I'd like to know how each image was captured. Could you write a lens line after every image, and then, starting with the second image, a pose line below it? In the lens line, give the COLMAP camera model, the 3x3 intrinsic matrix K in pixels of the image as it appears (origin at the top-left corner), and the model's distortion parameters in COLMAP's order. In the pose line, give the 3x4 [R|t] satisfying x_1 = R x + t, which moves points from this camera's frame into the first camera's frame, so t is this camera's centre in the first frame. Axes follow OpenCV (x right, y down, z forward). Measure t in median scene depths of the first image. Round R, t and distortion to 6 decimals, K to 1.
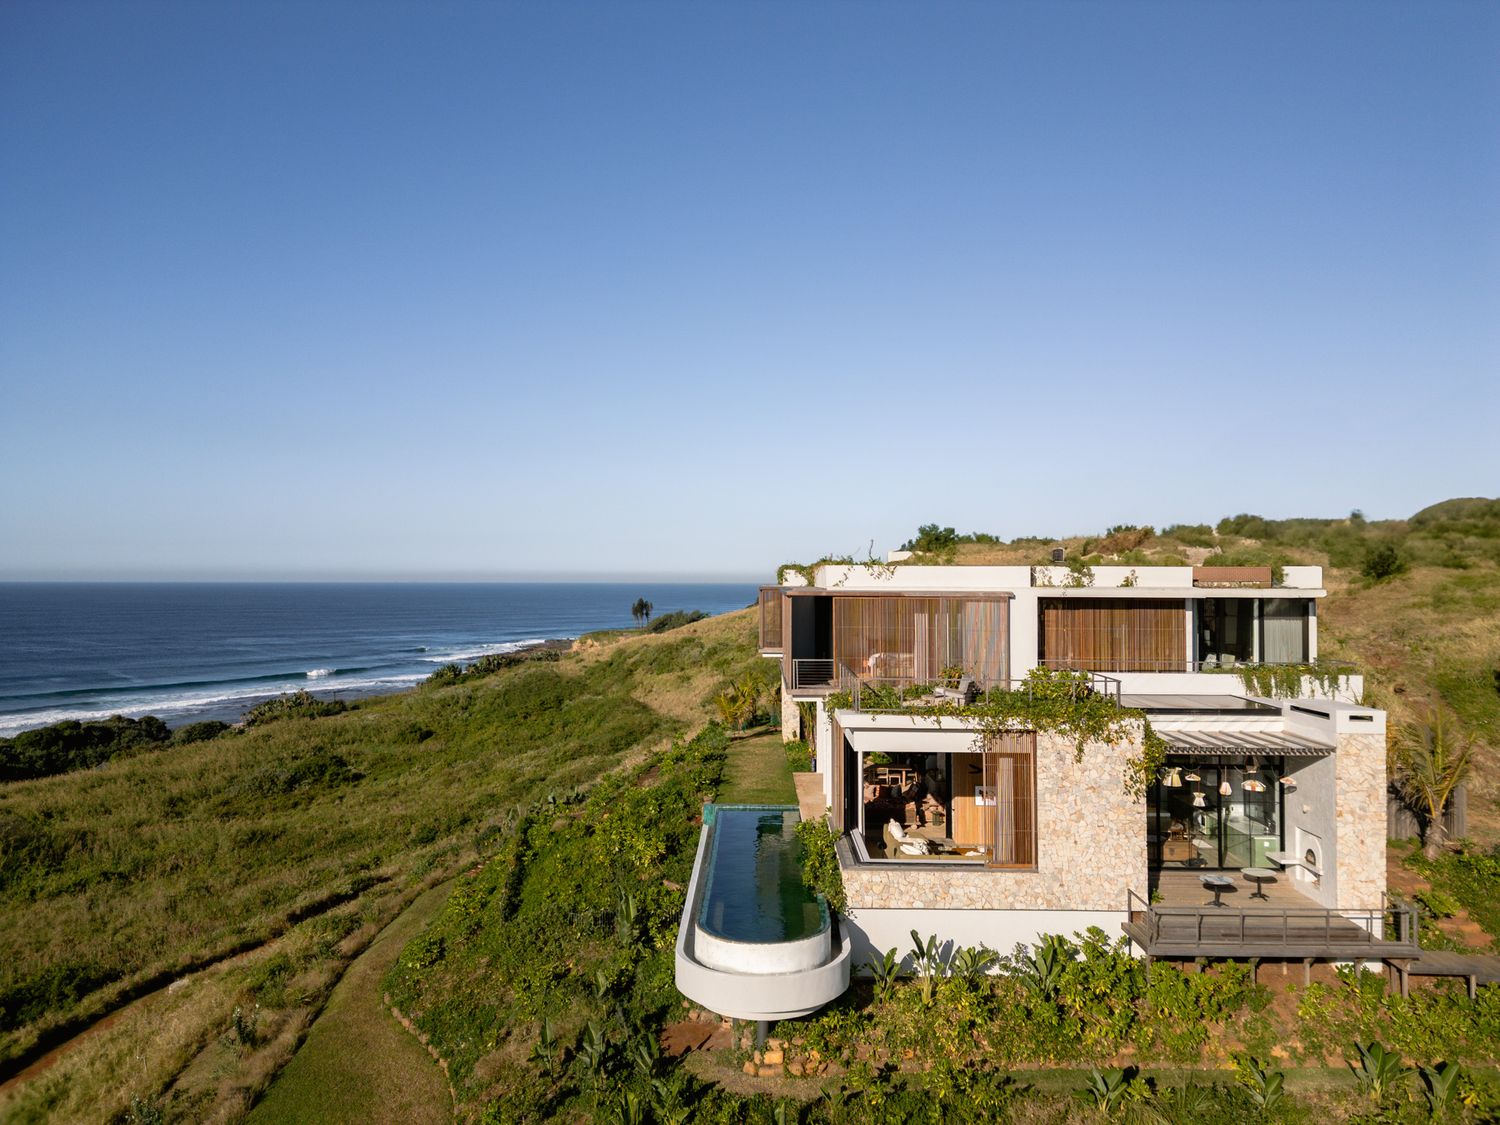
lens RADIAL K [[1044.9, 0, 743.2], [0, 1044.9, 557.0], [0, 0, 1]] dist [0.036097, -0.006144]
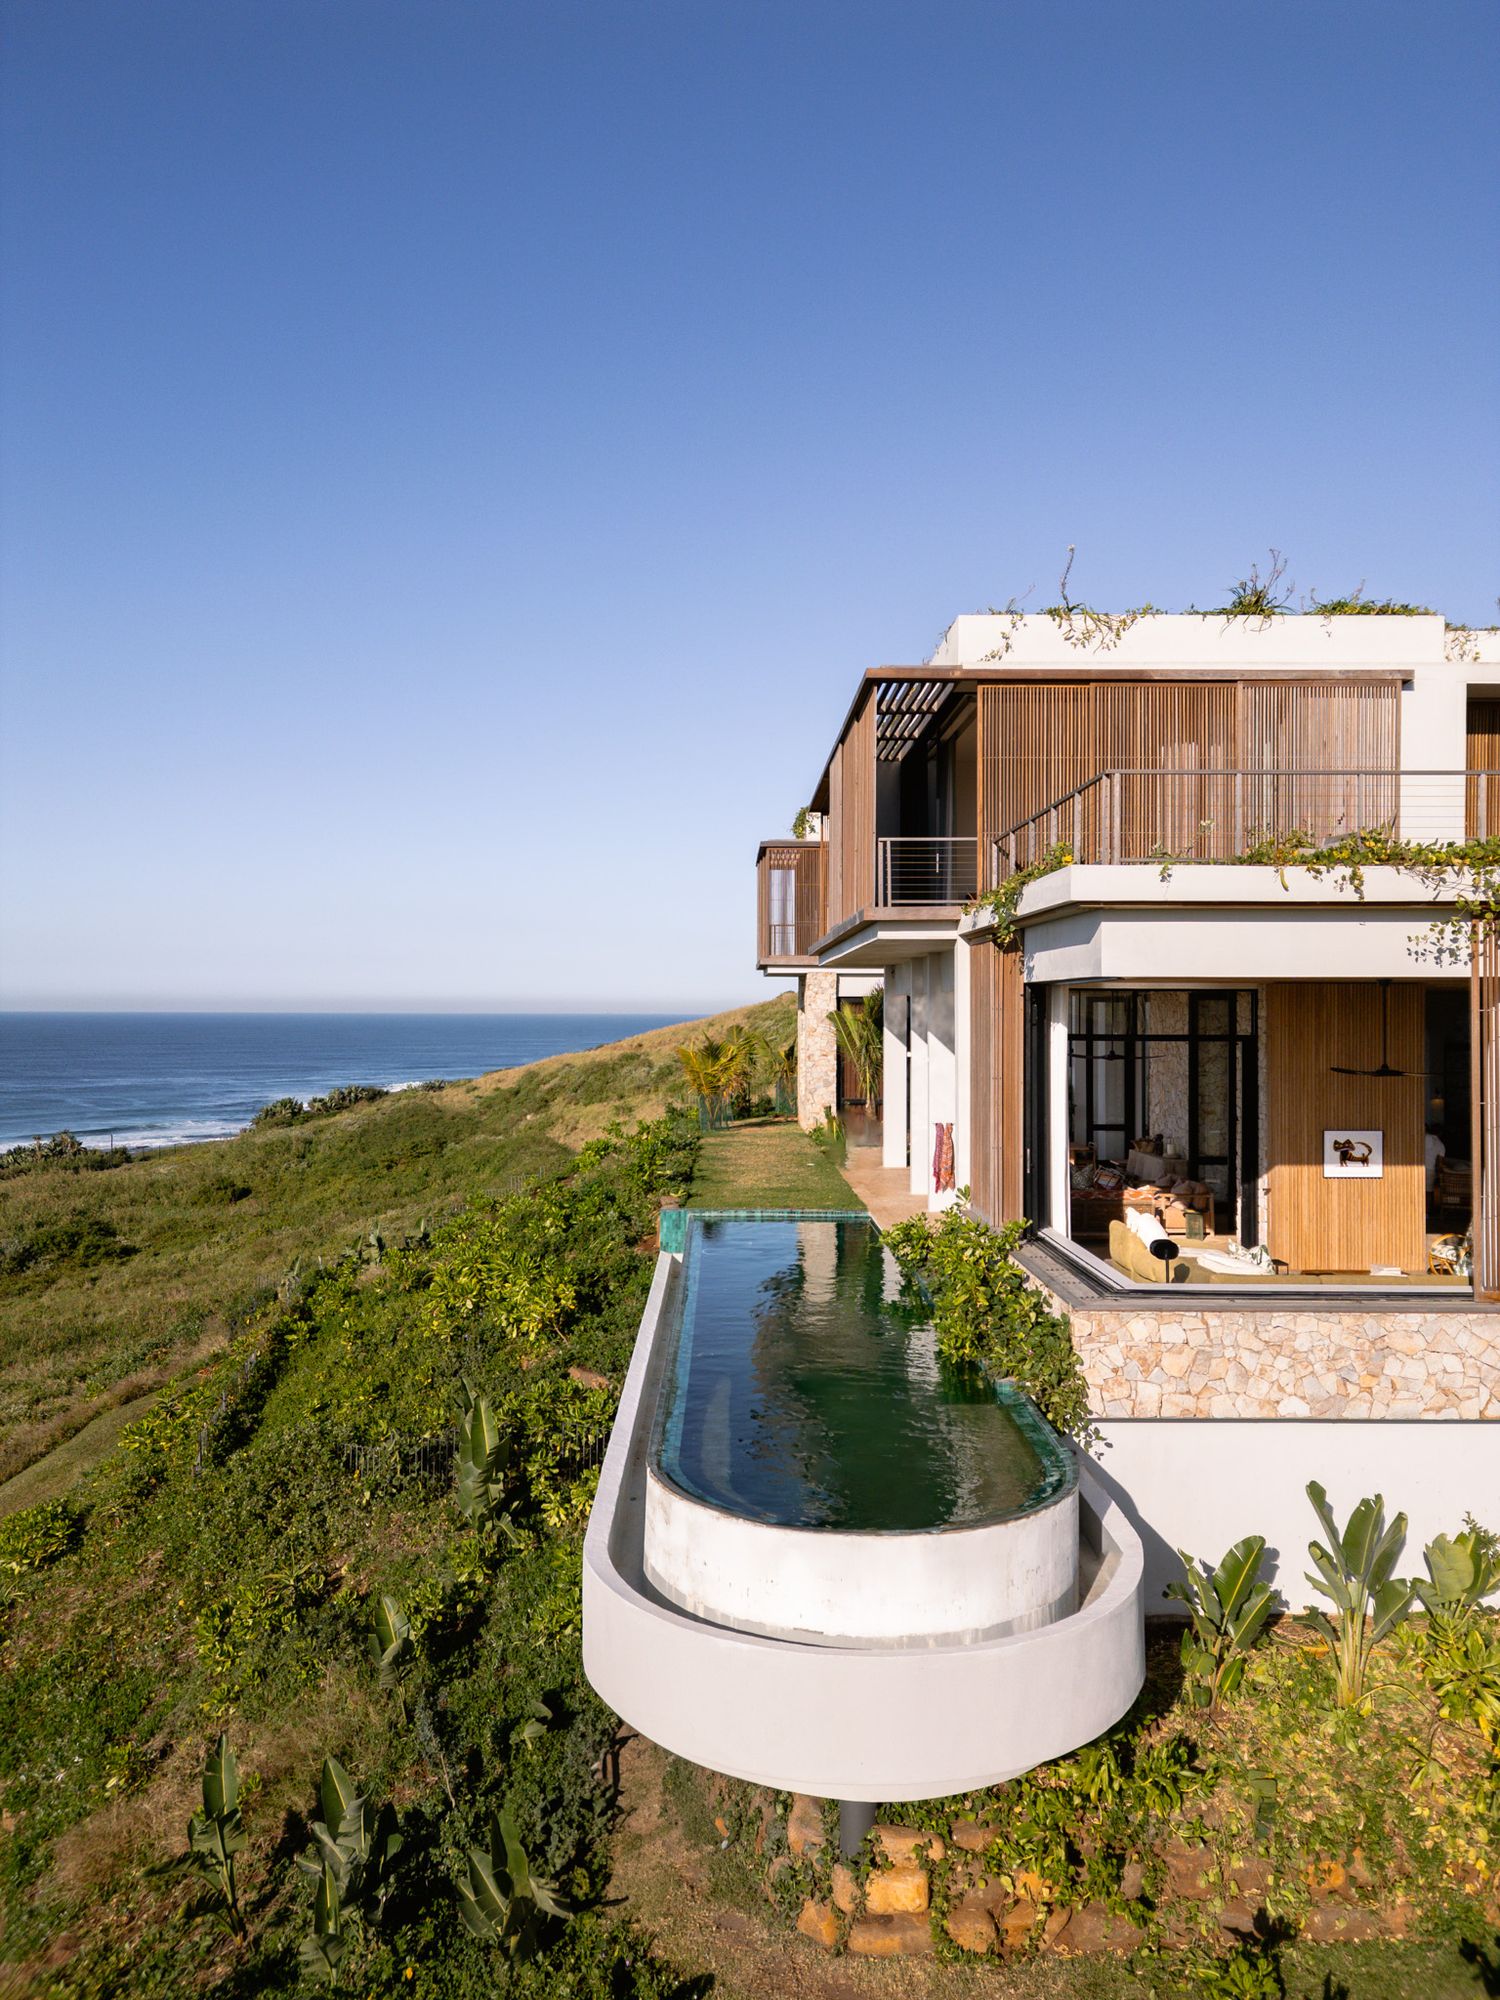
lens RADIAL K [[1393.2, 0, 753.2], [0, 1393.2, 1007.7], [0, 0, 1]] dist [0.036097, -0.006144]
pose [[0.999367, 0.002028, 0.035513, -0.022200], [-0.002760, 0.999784, 0.020576, 0.155517], [-0.035464, -0.020661, 0.999157, 0.447070]]
